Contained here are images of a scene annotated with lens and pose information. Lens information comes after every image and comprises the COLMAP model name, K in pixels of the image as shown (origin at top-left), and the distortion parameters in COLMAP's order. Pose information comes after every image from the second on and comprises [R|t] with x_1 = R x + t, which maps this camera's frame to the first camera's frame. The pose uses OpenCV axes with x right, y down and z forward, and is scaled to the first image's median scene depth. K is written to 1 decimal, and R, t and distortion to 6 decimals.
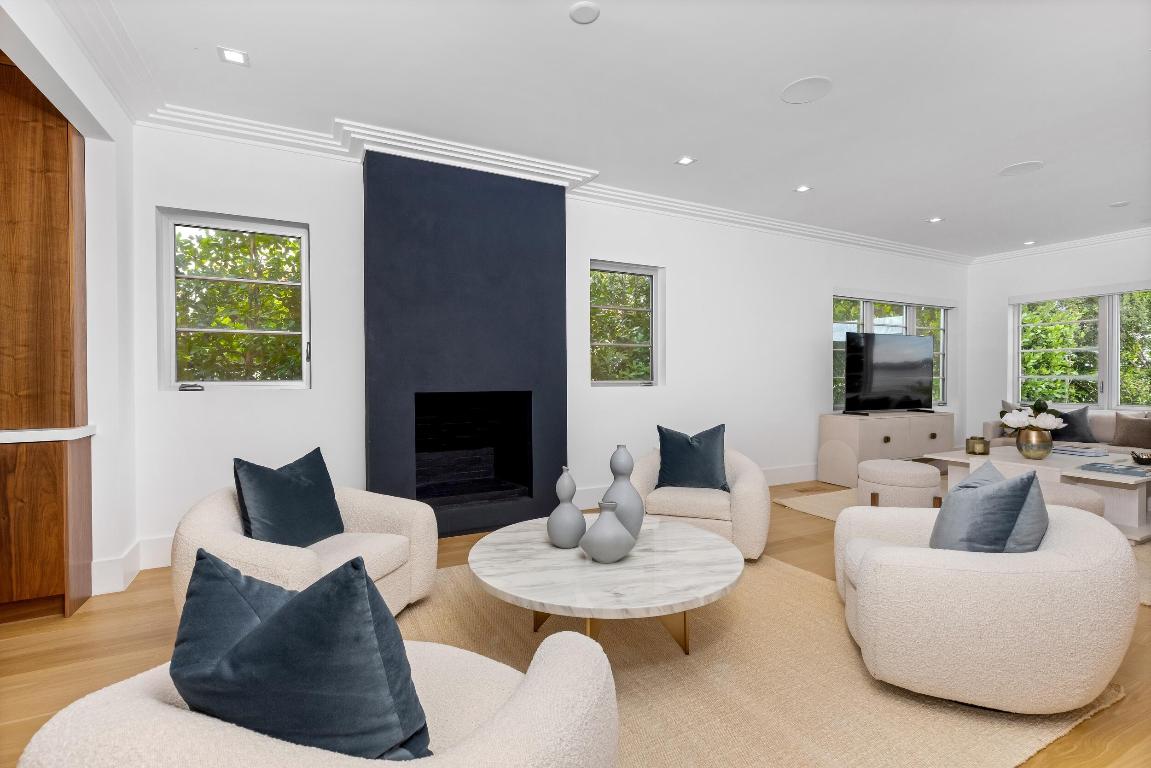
lens RADIAL K [[526.2, 0, 573.5], [0, 526.2, 380.8], [0, 0, 1]] dist [-0.004503, -0.000315]
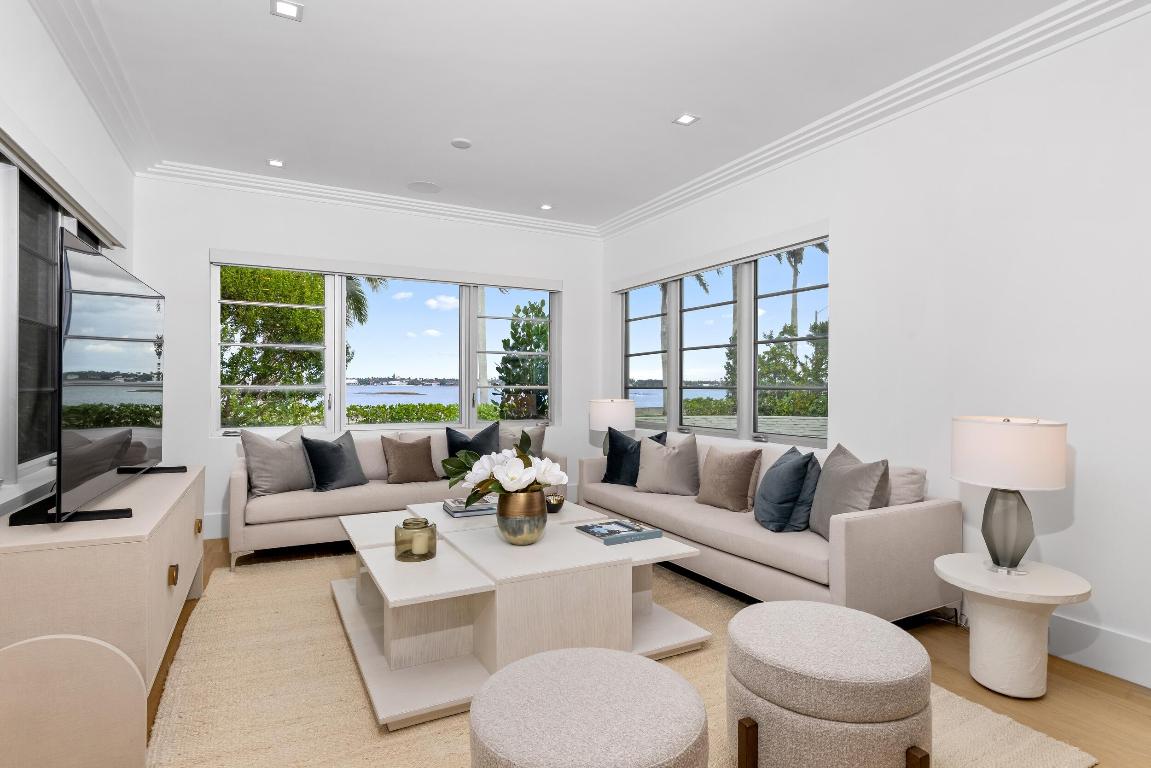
lens RADIAL K [[601.3, 0, 581.5], [0, 601.3, 384.0], [0, 0, 1]] dist [-0.007313, 0.000551]
pose [[-0.005692, 0.002669, 0.999980, 0.215090], [0.006856, 0.999973, -0.002630, -0.008349], [-0.999960, 0.006841, -0.005710, 0.758630]]
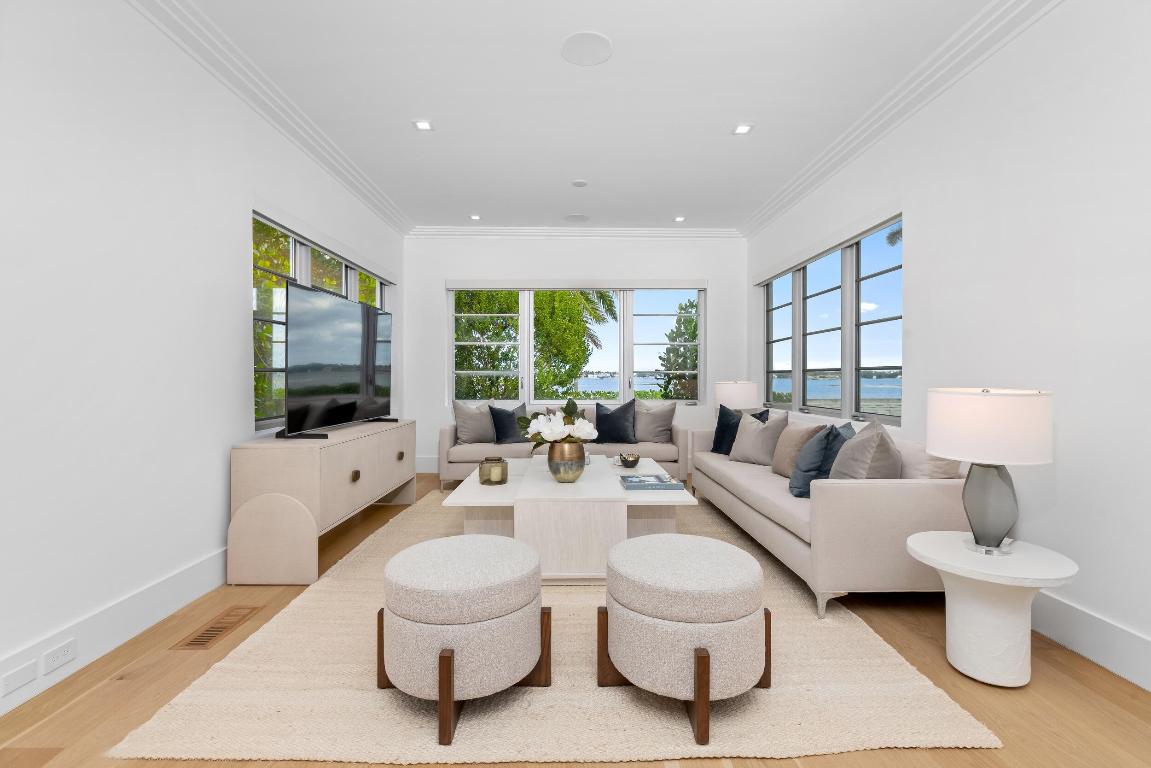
lens RADIAL K [[526.2, 0, 567.9], [0, 526.2, 375.8], [0, 0, 1]] dist [-0.004503, -0.000315]
pose [[0.461946, 0.002599, 0.886904, 0.195622], [0.009194, 0.999928, -0.007720, 0.008524], [-0.886860, 0.011721, 0.461889, 0.536820]]
